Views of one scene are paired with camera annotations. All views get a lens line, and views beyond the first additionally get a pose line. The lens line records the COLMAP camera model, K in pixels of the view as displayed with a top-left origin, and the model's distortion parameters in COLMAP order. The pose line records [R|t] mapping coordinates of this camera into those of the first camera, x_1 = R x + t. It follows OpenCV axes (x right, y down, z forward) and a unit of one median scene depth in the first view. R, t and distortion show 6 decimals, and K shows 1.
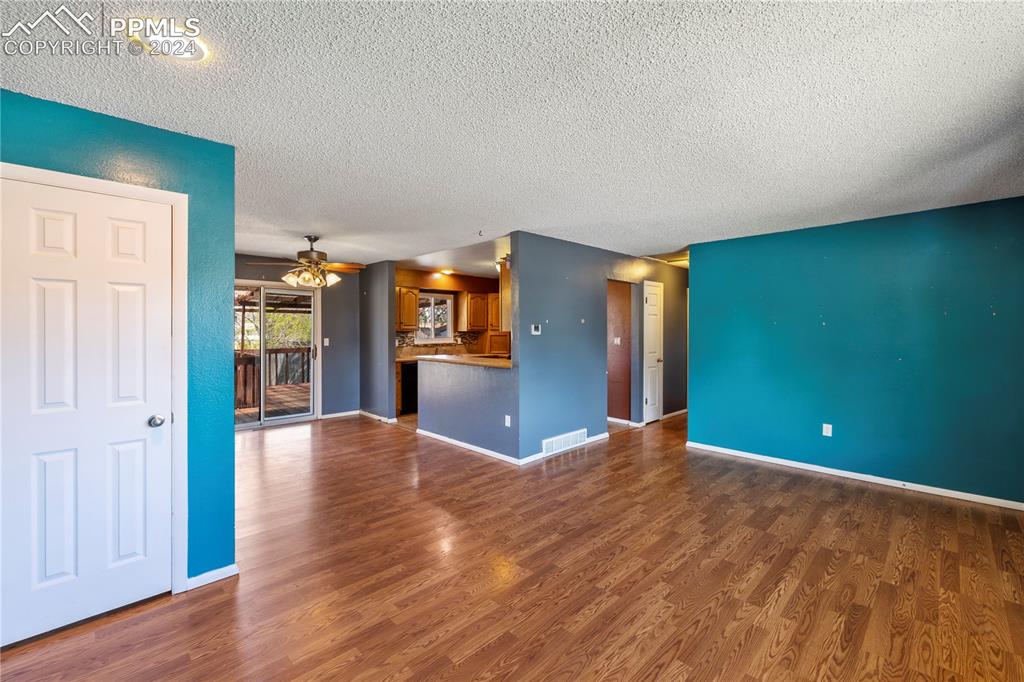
lens RADIAL K [[430.2, 0, 508.1], [0, 430.2, 330.2], [0, 0, 1]] dist [0.000476, 0.000164]
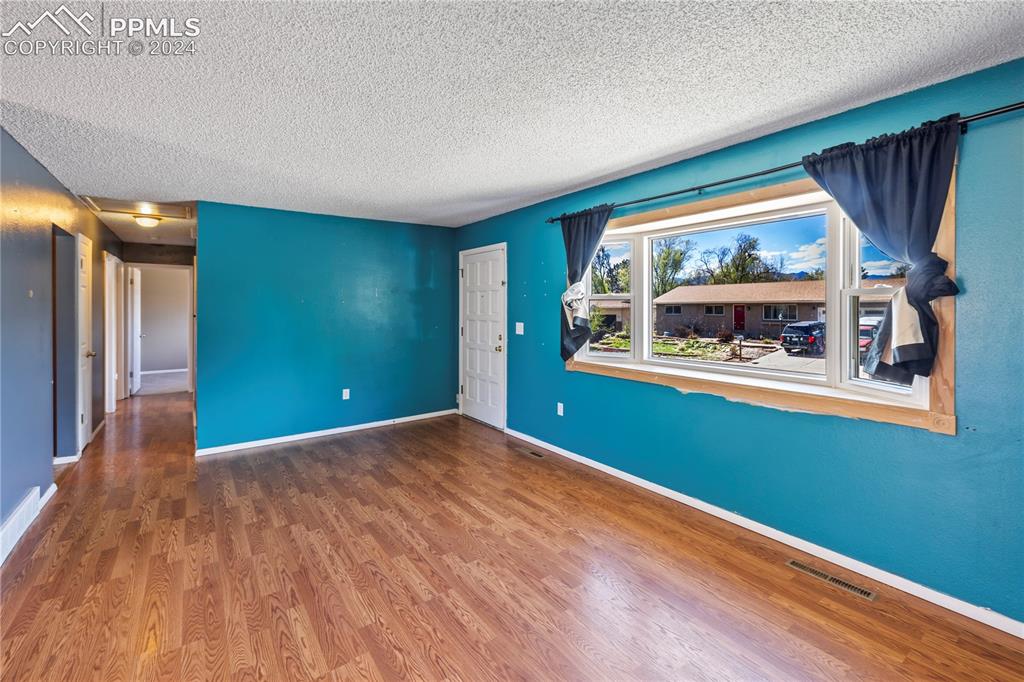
lens RADIAL K [[442.0, 0, 507.7], [0, 442.0, 309.7], [0, 0, 1]] dist [0.000156, 0.000046]
pose [[0.152498, -0.008131, 0.988270, -0.364137], [0.006608, 0.999952, 0.007207, -0.000956], [-0.988282, 0.005431, 0.152545, 0.388497]]
